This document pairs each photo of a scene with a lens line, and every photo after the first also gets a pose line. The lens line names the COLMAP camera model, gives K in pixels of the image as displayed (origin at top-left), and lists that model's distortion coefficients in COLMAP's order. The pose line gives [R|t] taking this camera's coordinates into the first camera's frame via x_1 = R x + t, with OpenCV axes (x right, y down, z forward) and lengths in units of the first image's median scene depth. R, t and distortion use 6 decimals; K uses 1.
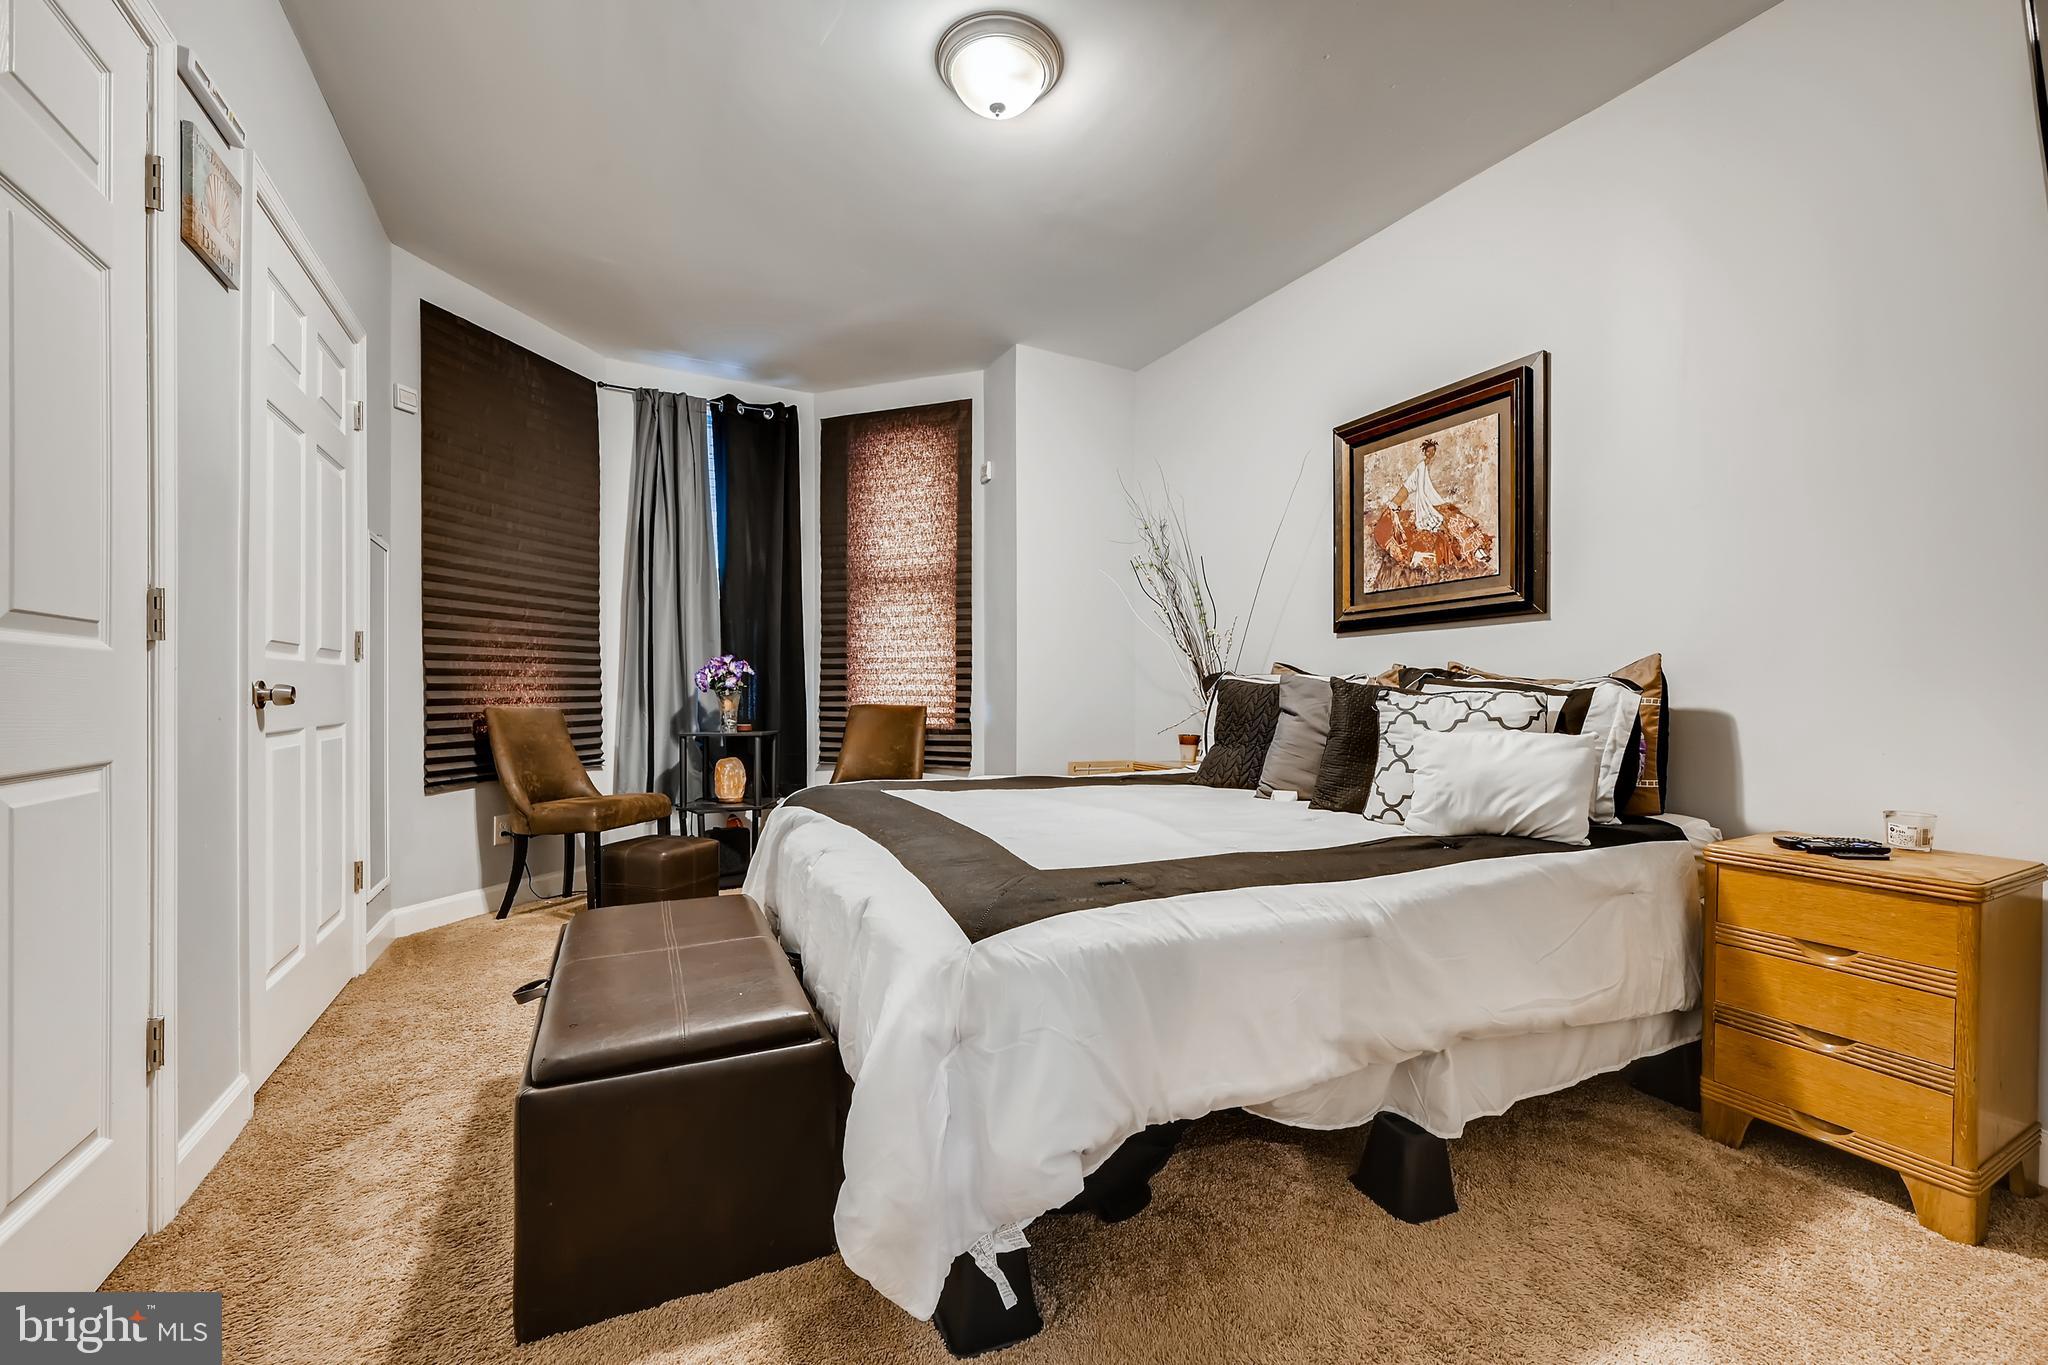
lens RADIAL K [[818.4, 0, 1013.4], [0, 818.4, 699.3], [0, 0, 1]] dist [-0.001195, 0.000818]
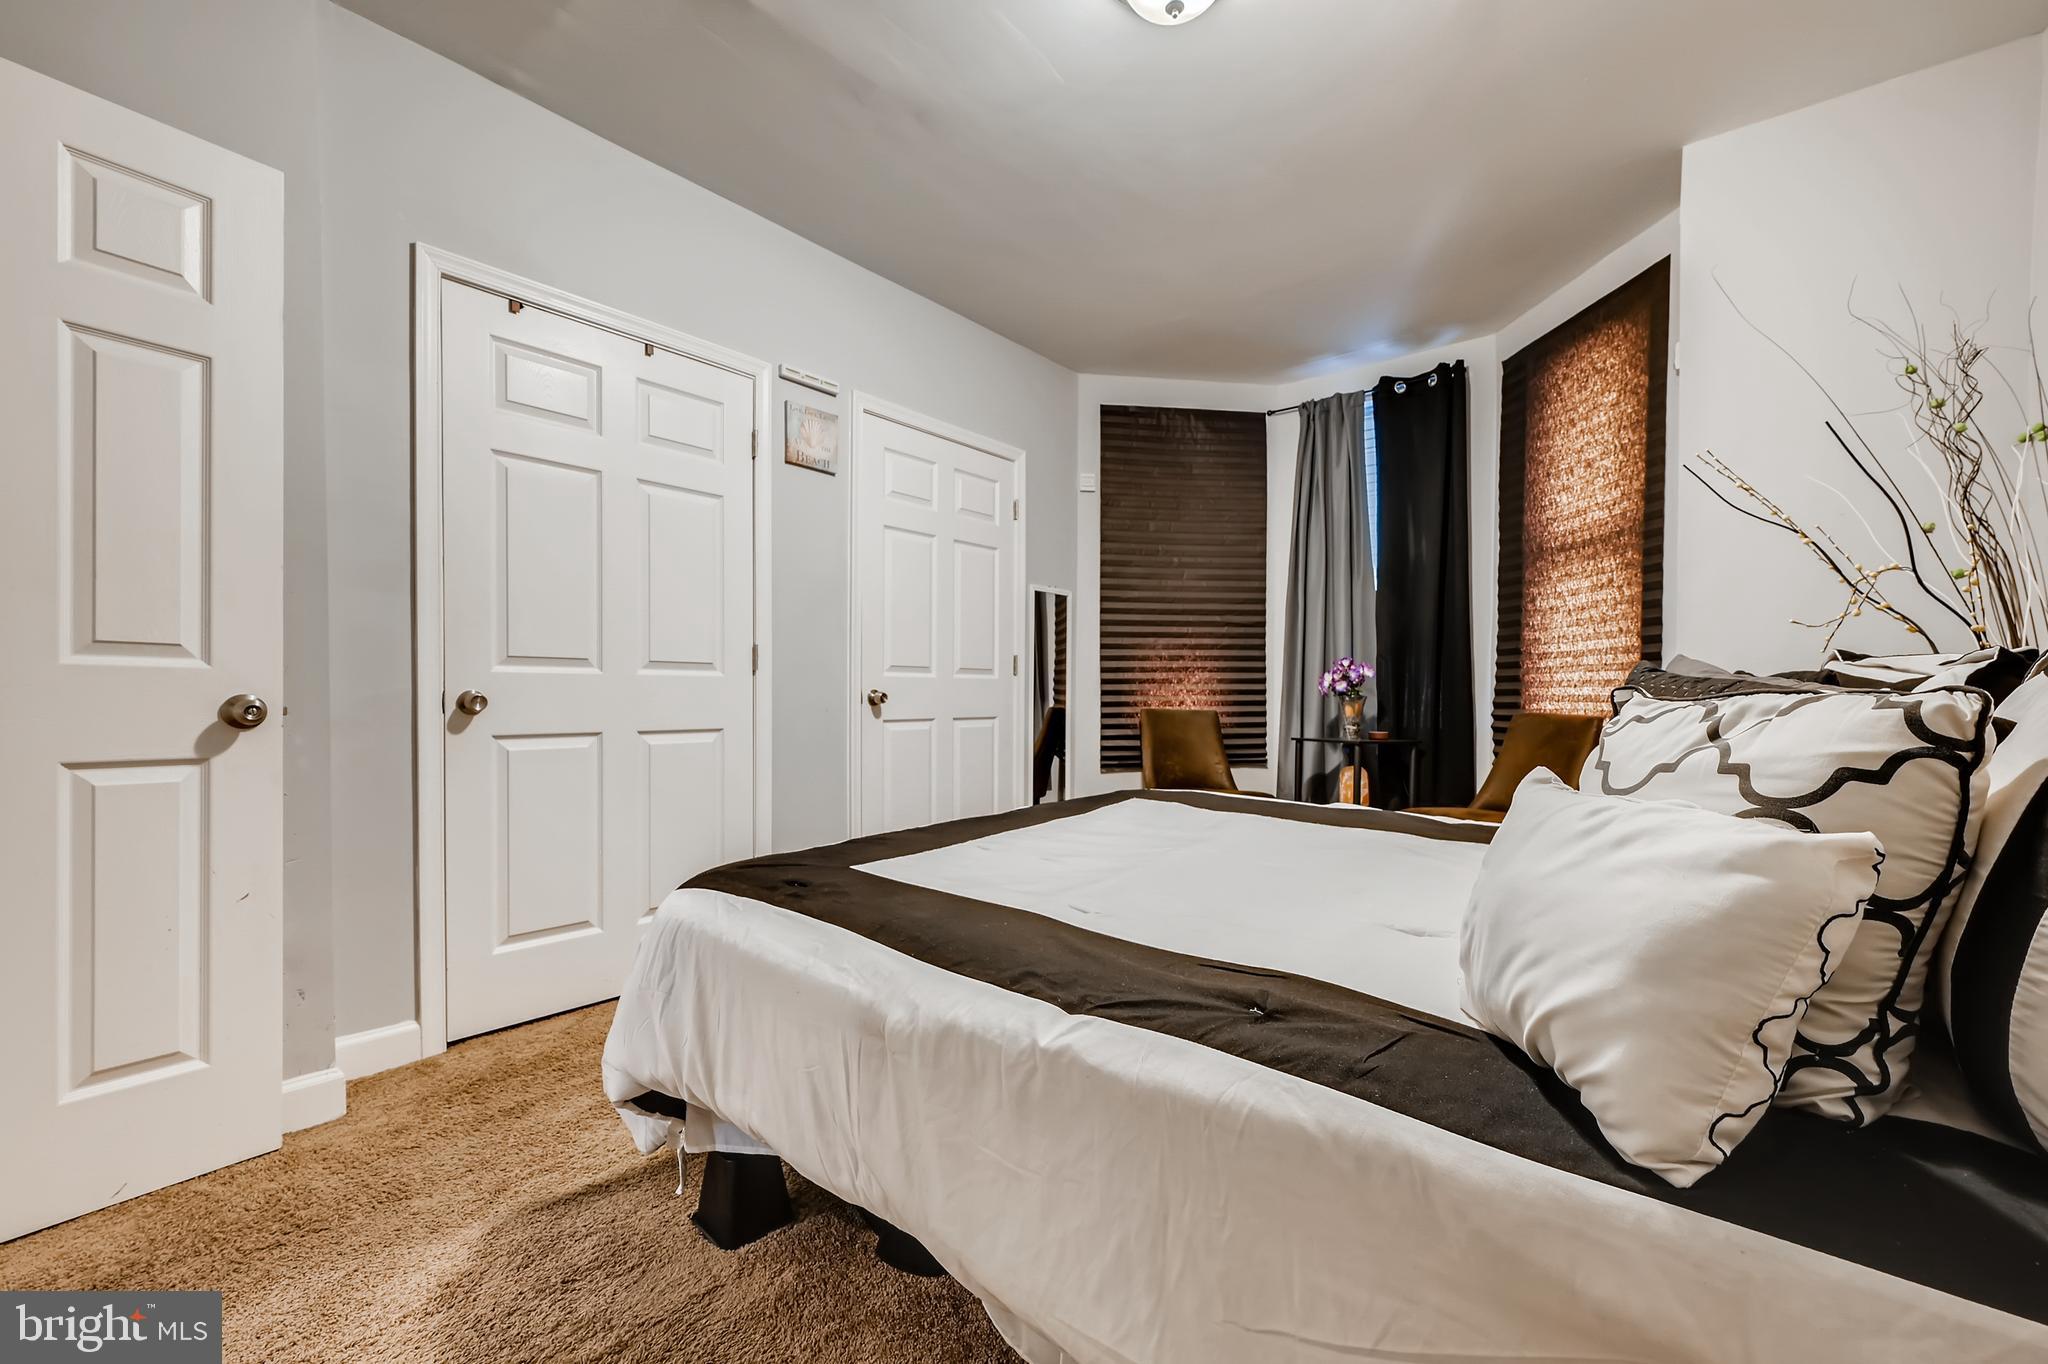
lens RADIAL K [[818.4, 0, 1020.1], [0, 818.4, 706.9], [0, 0, 1]] dist [-0.001195, 0.000818]
pose [[0.408572, 0.011338, -0.912656, 0.451204], [-0.008940, 0.999925, 0.008420, -0.002132], [0.912682, 0.004719, 0.408642, 0.328574]]
